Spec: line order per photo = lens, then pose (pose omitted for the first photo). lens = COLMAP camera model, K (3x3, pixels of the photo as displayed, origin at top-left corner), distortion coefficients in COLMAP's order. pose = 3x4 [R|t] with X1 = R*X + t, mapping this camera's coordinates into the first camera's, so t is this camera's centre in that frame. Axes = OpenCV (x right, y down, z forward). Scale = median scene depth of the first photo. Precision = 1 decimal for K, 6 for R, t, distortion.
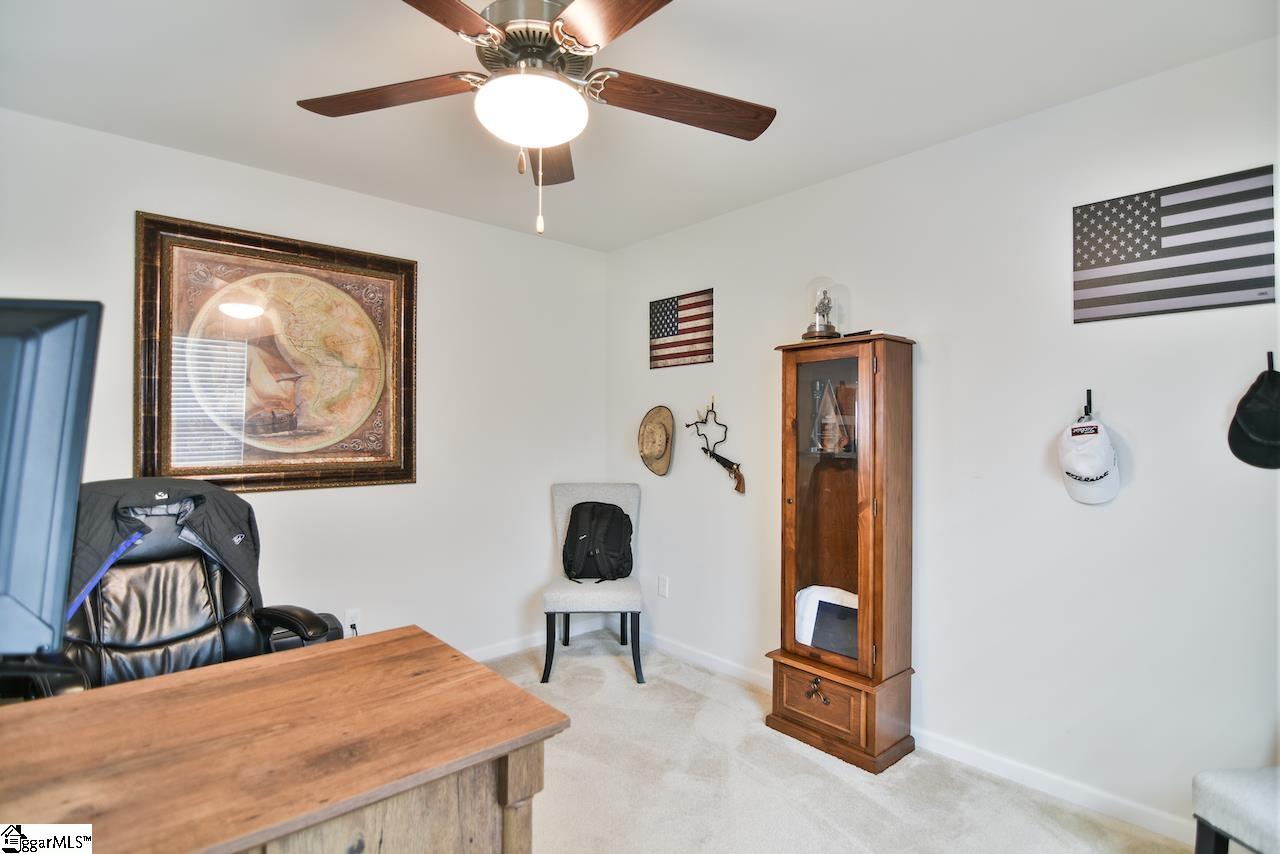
lens RADIAL K [[620.5, 0, 640.5], [0, 620.5, 426.0], [0, 0, 1]] dist [-0.003170, -0.005421]
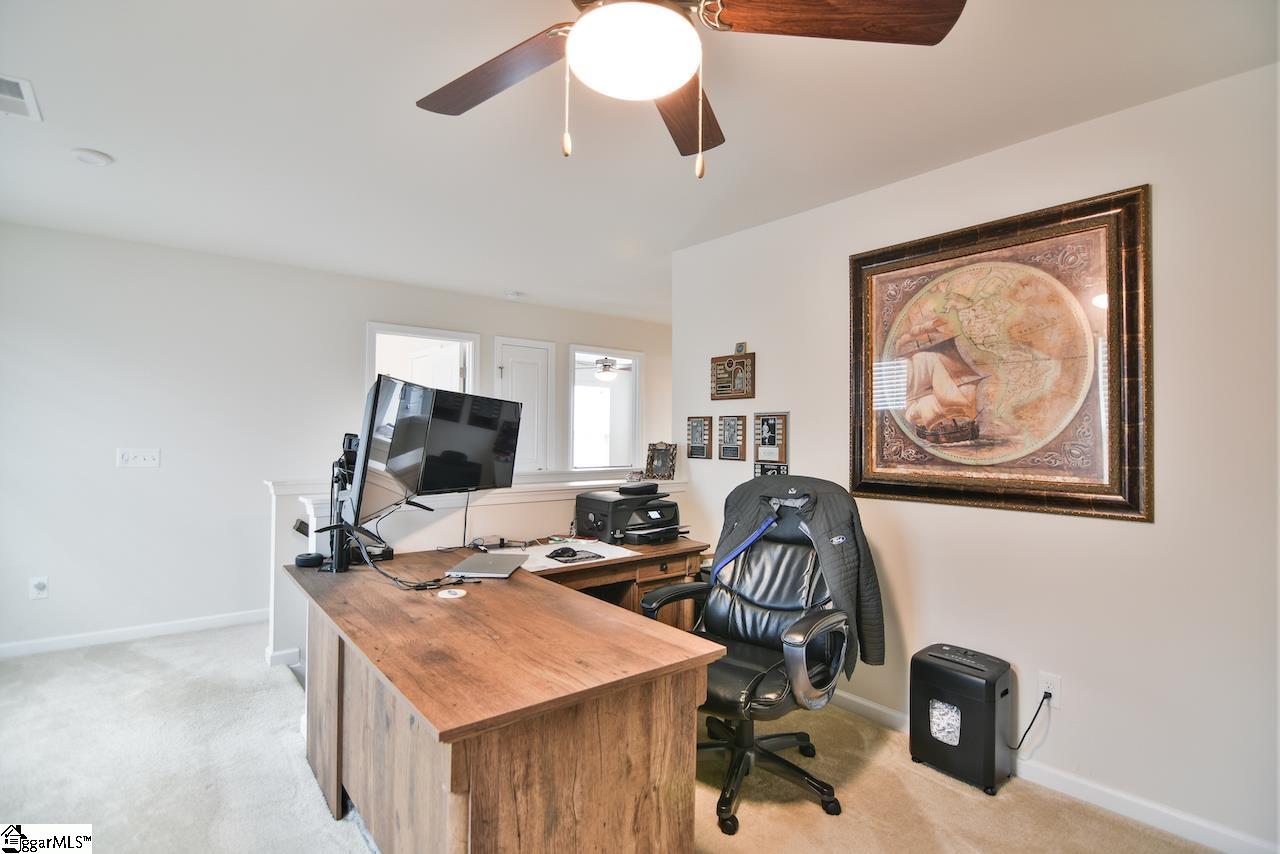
lens RADIAL K [[620.5, 0, 640.7], [0, 620.5, 425.1], [0, 0, 1]] dist [-0.003170, -0.005421]
pose [[-0.043974, -0.015353, -0.998915, 0.360042], [-0.003262, 0.999879, -0.015224, 0.001261], [0.999027, 0.002589, -0.044019, 0.573779]]
